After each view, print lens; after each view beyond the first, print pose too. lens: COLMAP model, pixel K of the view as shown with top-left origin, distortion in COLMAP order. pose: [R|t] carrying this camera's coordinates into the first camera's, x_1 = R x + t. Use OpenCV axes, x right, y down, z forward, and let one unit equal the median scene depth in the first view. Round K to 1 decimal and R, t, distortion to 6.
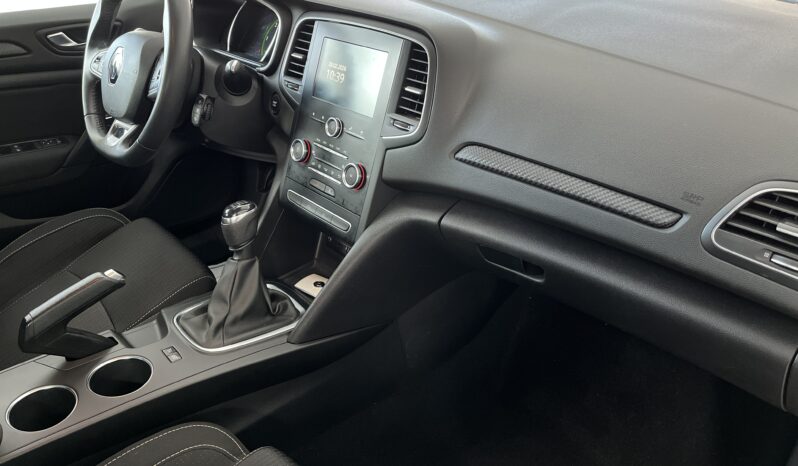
lens RADIAL K [[524.1, 0, 412.1], [0, 524.1, 232.4], [0, 0, 1]] dist [-0.000799, -0.000254]
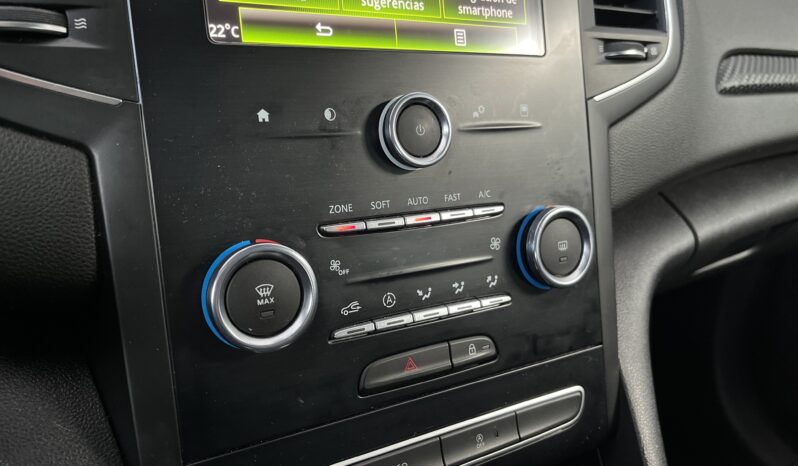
lens RADIAL K [[524.1, 0, 412.1], [0, 524.1, 232.4], [0, 0, 1]] dist [-0.000799, -0.000254]
pose [[0.289370, -0.324787, 0.900432, -0.419550], [0.442782, 0.879404, 0.174907, -0.208037], [-0.848652, 0.348083, 0.398283, 0.947117]]
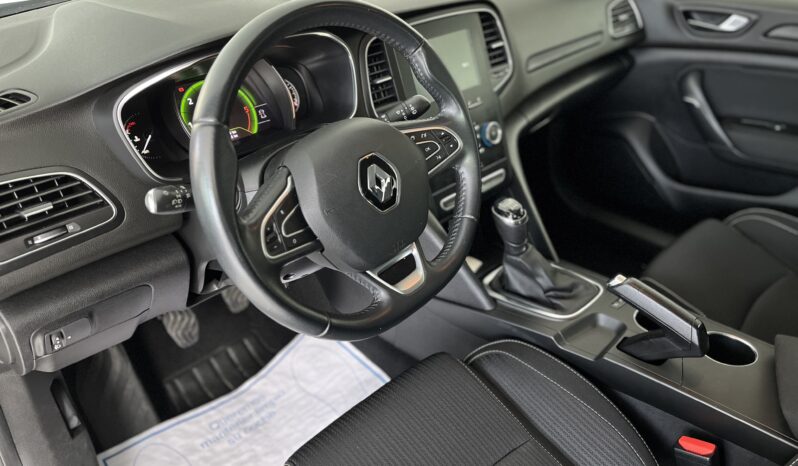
lens RADIAL K [[524.1, 0, 412.1], [0, 524.1, 232.4], [0, 0, 1]] dist [-0.000799, -0.000254]
pose [[-0.002237, -0.535770, 0.844361, -1.236157], [0.551422, 0.703728, 0.447996, -0.582384], [-0.834223, 0.466602, 0.293861, 0.907581]]
